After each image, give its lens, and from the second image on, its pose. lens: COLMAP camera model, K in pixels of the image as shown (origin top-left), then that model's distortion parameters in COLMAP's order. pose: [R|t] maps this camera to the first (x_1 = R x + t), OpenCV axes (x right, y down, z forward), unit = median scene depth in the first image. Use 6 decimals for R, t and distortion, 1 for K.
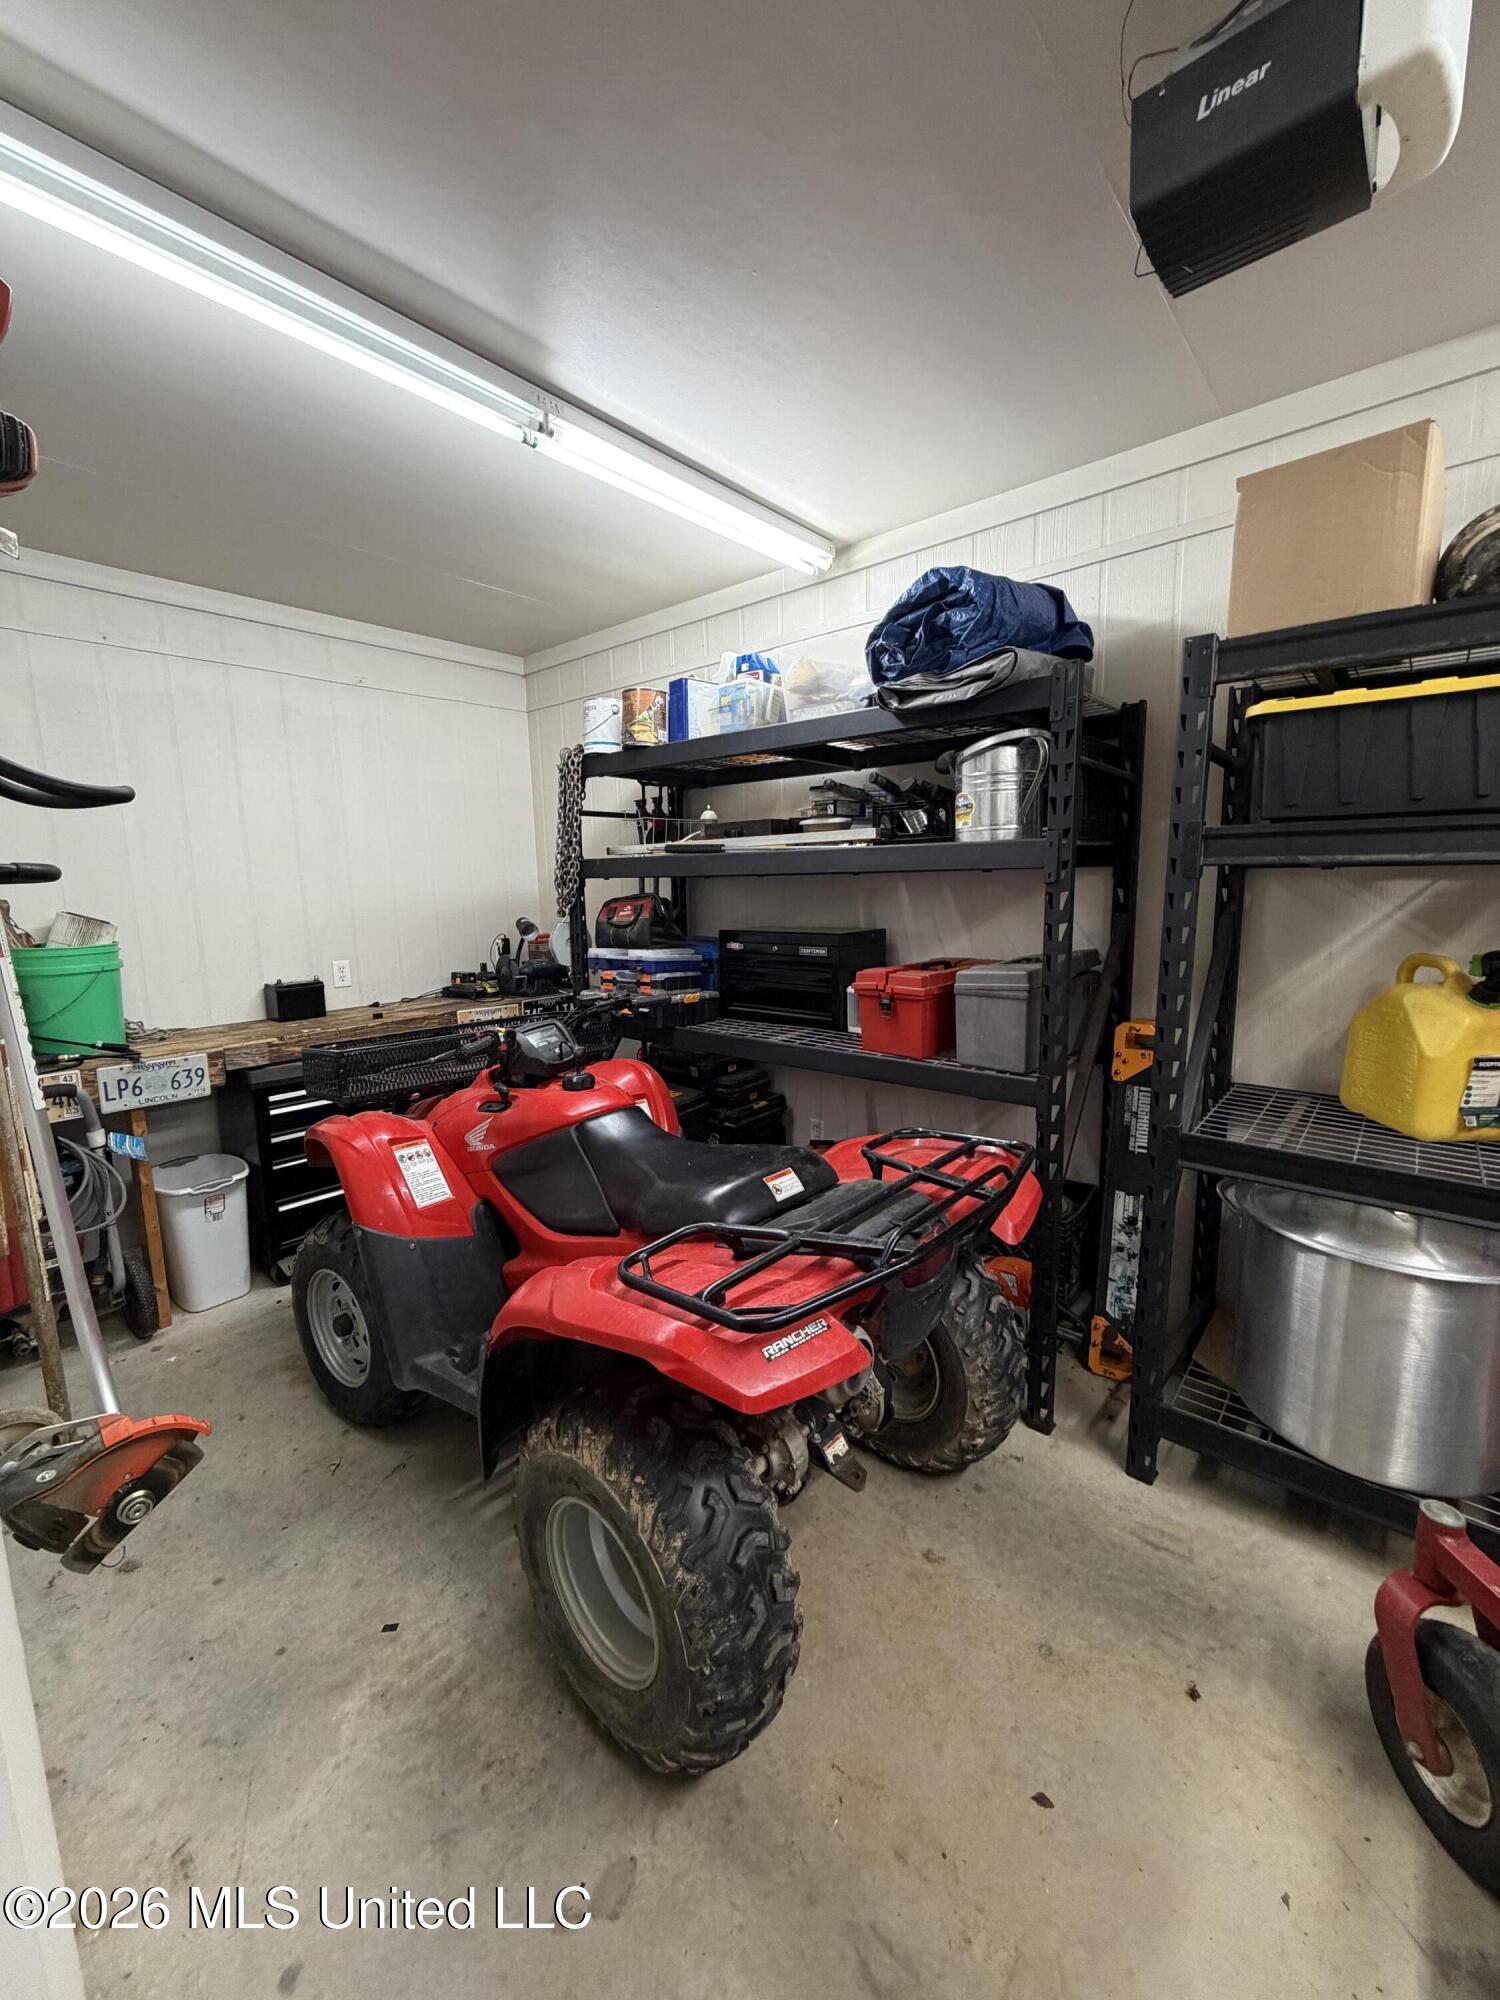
lens RADIAL K [[800.0, 0, 749.9], [0, 800.0, 1000.4], [0, 0, 1]] dist [-0.000494, -0.000409]
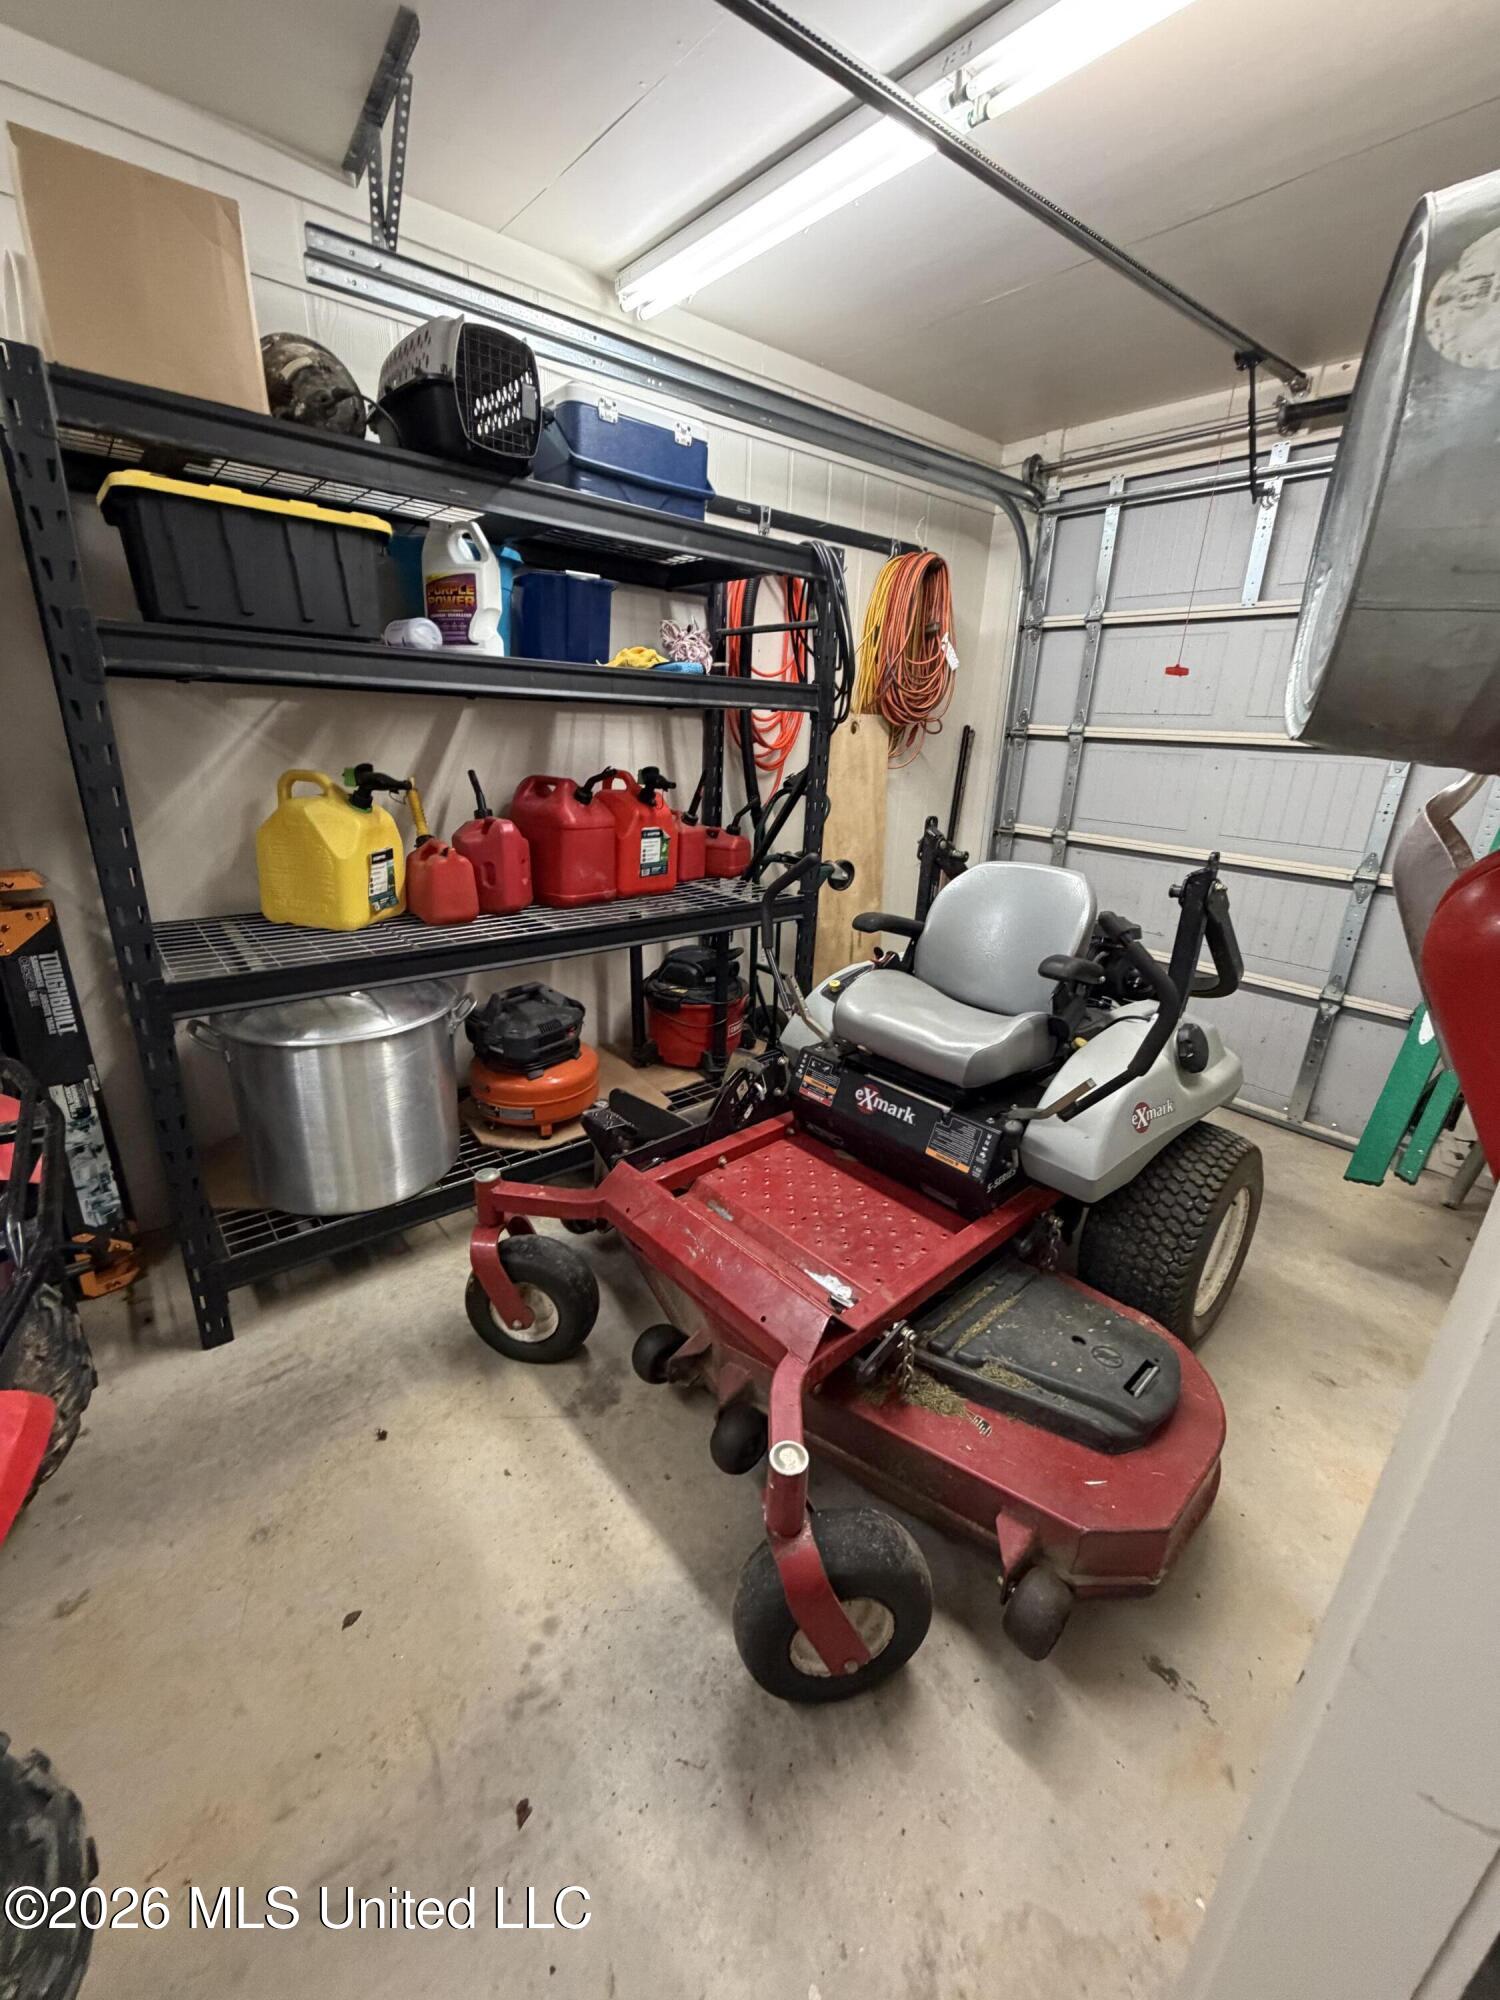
lens RADIAL K [[800.0, 0, 744.2], [0, 800.0, 1003.9], [0, 0, 1]] dist [-0.000494, -0.000409]
pose [[0.160470, -0.306091, 0.938381, -0.212498], [0.105420, 0.950578, 0.292042, -0.007281], [-0.981395, 0.052060, 0.184807, 0.198158]]
